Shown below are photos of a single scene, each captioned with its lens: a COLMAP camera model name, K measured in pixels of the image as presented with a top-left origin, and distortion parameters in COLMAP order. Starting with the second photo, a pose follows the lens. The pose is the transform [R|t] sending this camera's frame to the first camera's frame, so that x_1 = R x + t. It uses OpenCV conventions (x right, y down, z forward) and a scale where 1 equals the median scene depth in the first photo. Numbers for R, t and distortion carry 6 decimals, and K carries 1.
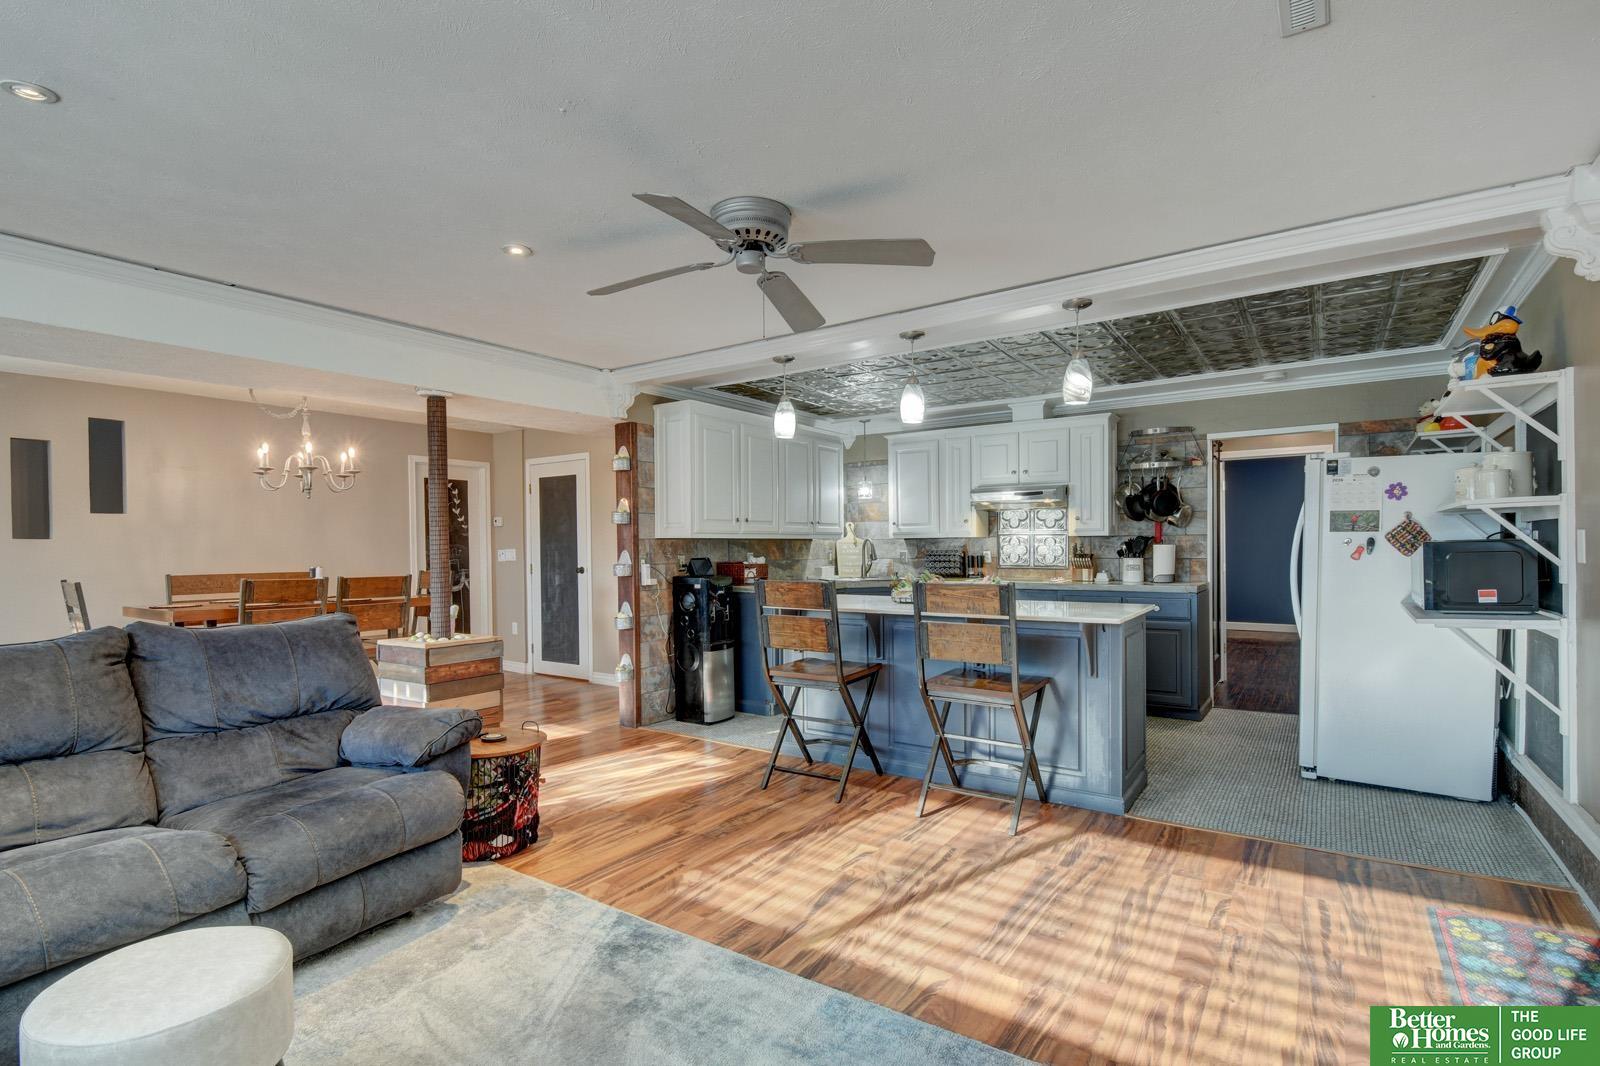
lens RADIAL K [[770.2, 0, 796.5], [0, 770.2, 542.2], [0, 0, 1]] dist [-0.001222, -0.000521]
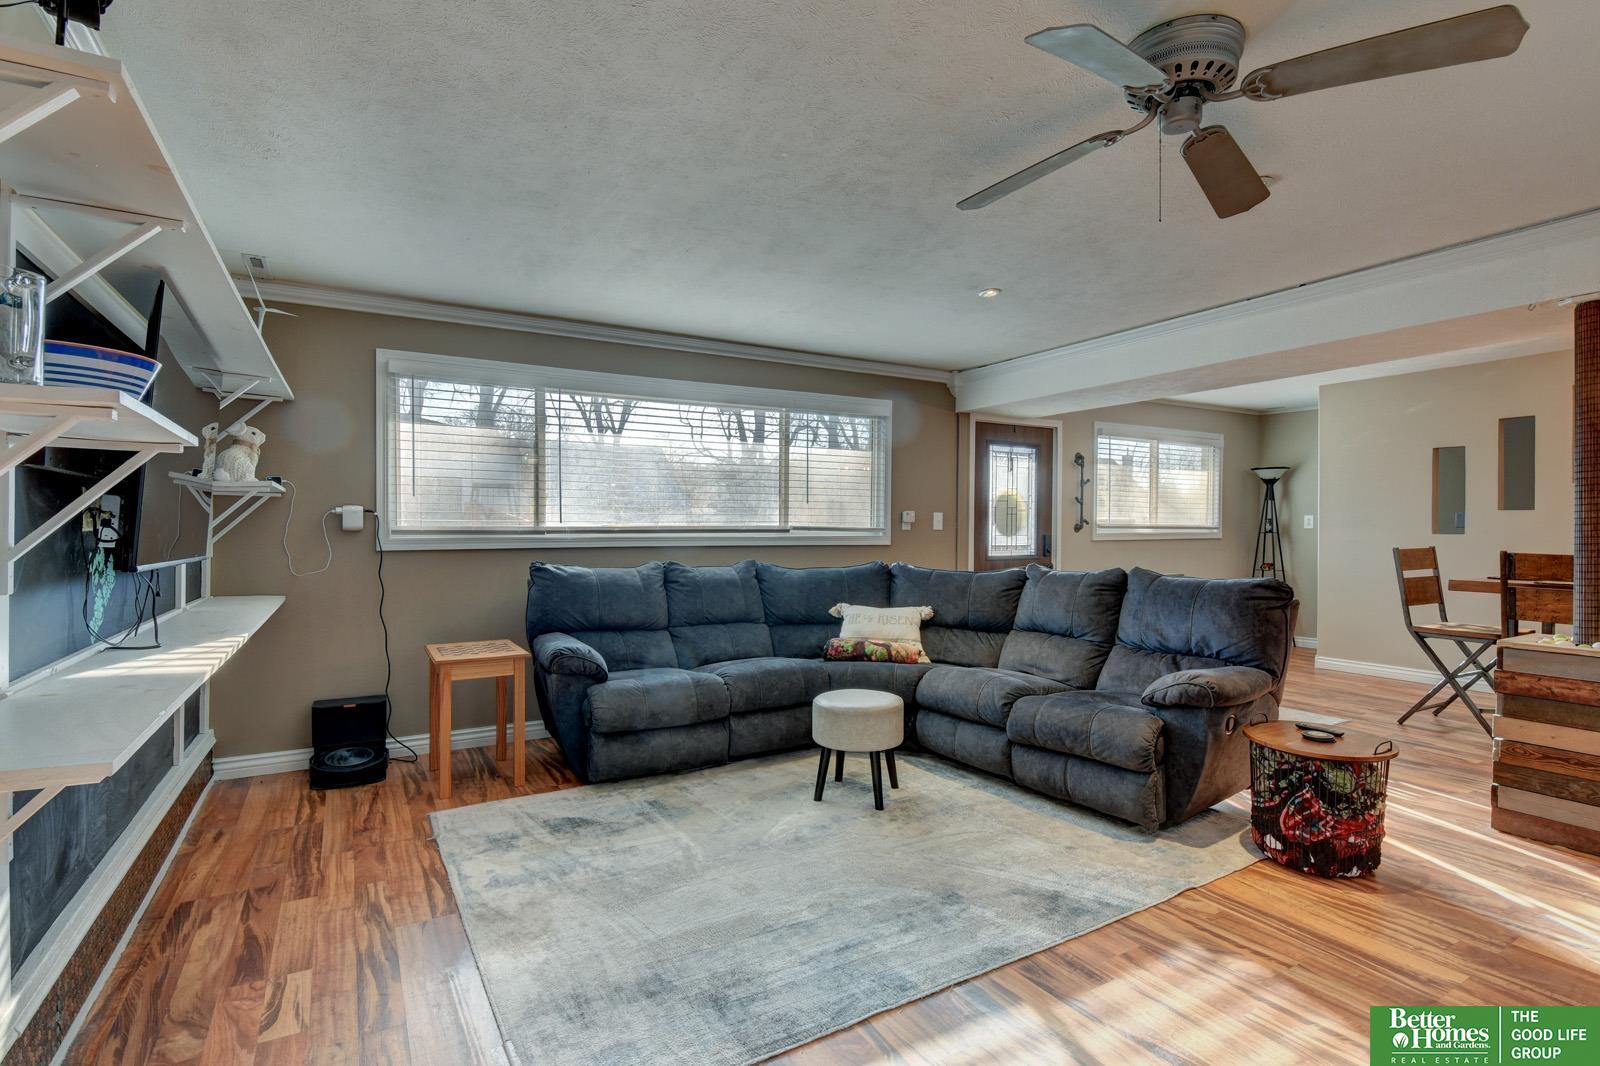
lens RADIAL K [[770.2, 0, 796.2], [0, 770.2, 532.6], [0, 0, 1]] dist [-0.001222, -0.000521]
pose [[-0.441401, 0.004522, -0.897298, 4.707636], [0.005096, 0.999984, 0.002533, 0.162597], [0.897295, -0.003455, -0.441417, 6.370986]]
